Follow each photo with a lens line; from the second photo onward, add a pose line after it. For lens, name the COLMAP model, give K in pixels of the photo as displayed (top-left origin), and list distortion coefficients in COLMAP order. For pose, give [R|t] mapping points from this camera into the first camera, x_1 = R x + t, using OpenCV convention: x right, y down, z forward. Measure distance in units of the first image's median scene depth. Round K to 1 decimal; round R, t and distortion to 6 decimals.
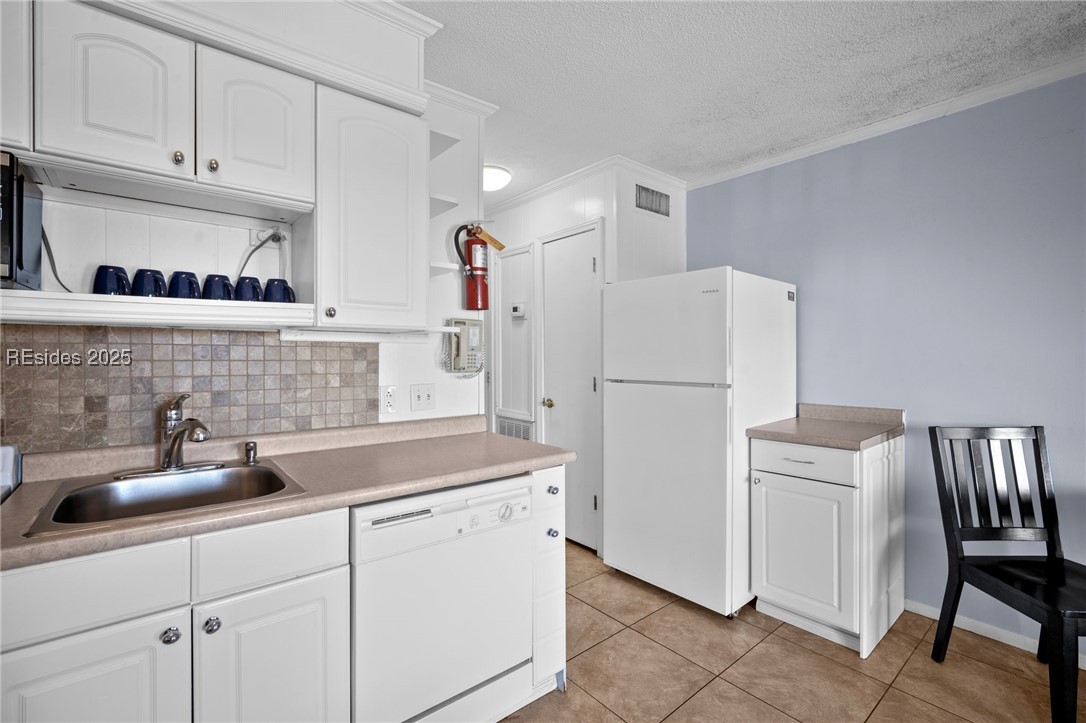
lens RADIAL K [[480.9, 0, 542.0], [0, 480.9, 360.2], [0, 0, 1]] dist [-0.013711, 0.004298]
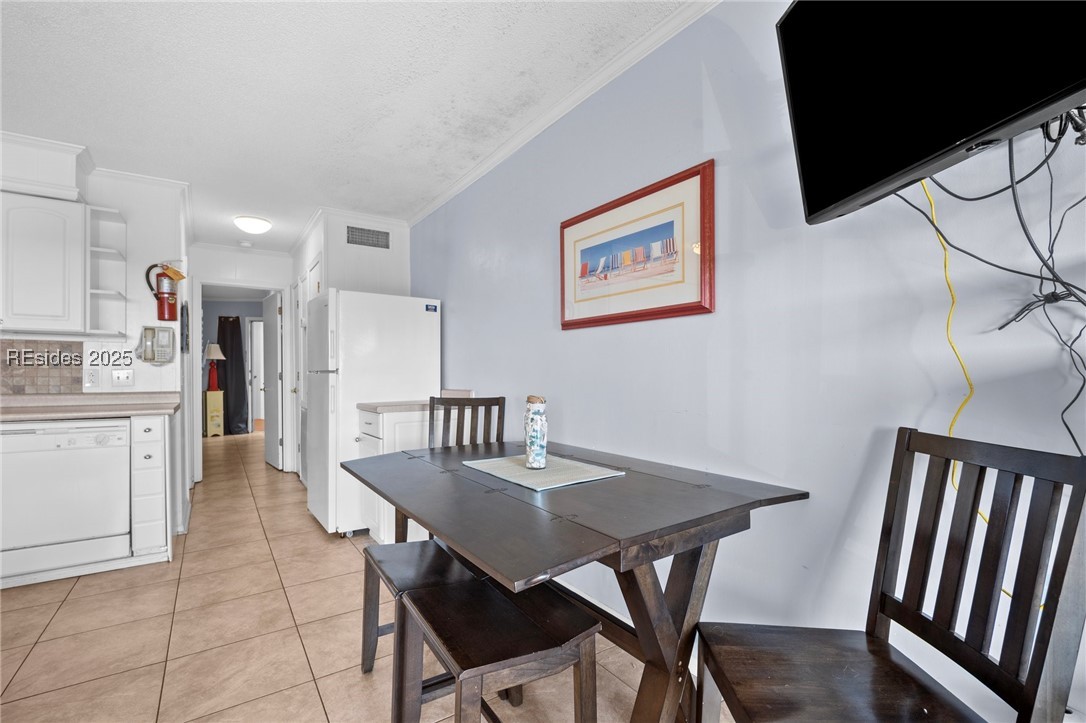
lens RADIAL K [[486.4, 0, 543.1], [0, 486.4, 372.2], [0, 0, 1]] dist [-0.005258, 0.000903]
pose [[0.995582, -0.000857, -0.093889, 1.397505], [-0.000204, 0.999936, -0.011296, 0.087059], [0.093893, 0.011265, 0.995519, -0.466416]]
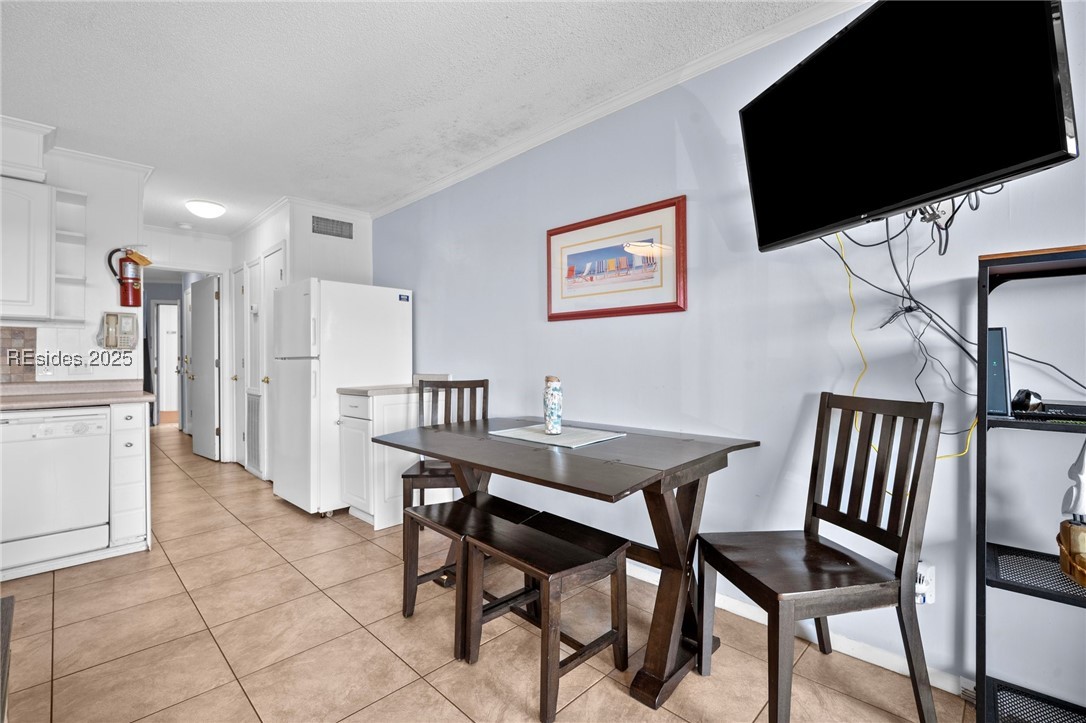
lens RADIAL K [[485.7, 0, 545.3], [0, 485.7, 352.1], [0, 0, 1]] dist [-0.010420, 0.003869]
pose [[0.995210, -0.005184, 0.097624, 1.162514], [0.007453, 0.999710, -0.022886, 0.091765], [-0.097477, 0.023504, 0.994960, -0.690688]]
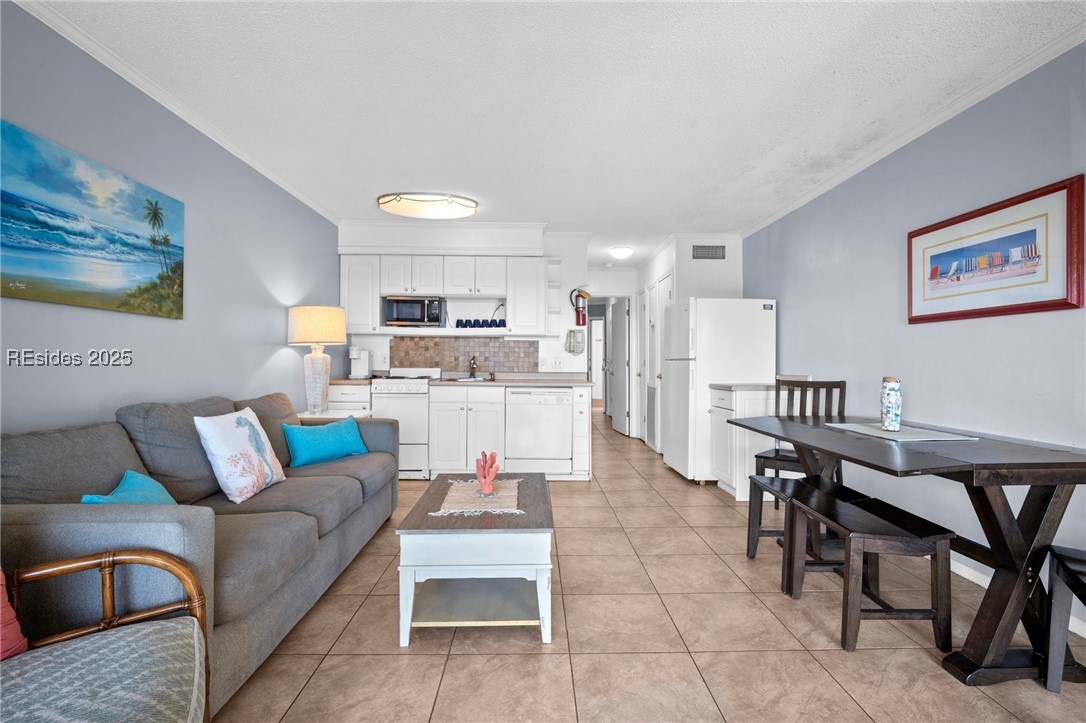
lens RADIAL K [[480.9, 0, 542.0], [0, 480.9, 360.2], [0, 0, 1]] dist [-0.013711, 0.004298]
pose [[0.781181, 0.002690, -0.624299, 1.361409], [-0.011878, 0.999874, -0.010555, 0.102561], [0.624192, 0.015660, 0.781114, -1.060295]]
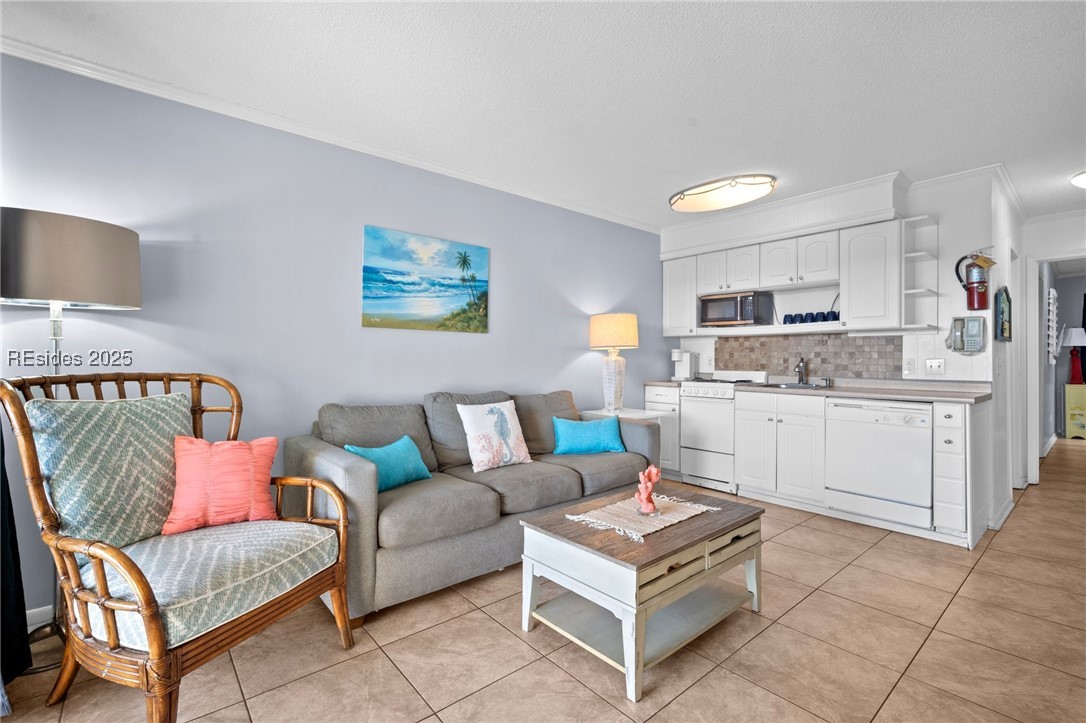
lens RADIAL K [[480.9, 0, 542.0], [0, 480.9, 360.2], [0, 0, 1]] dist [-0.013711, 0.004298]
pose [[0.007170, 0.000529, -0.999974, 1.591430], [-0.014930, 0.999888, 0.000422, 0.085112], [0.999863, 0.014927, 0.007177, -0.427393]]
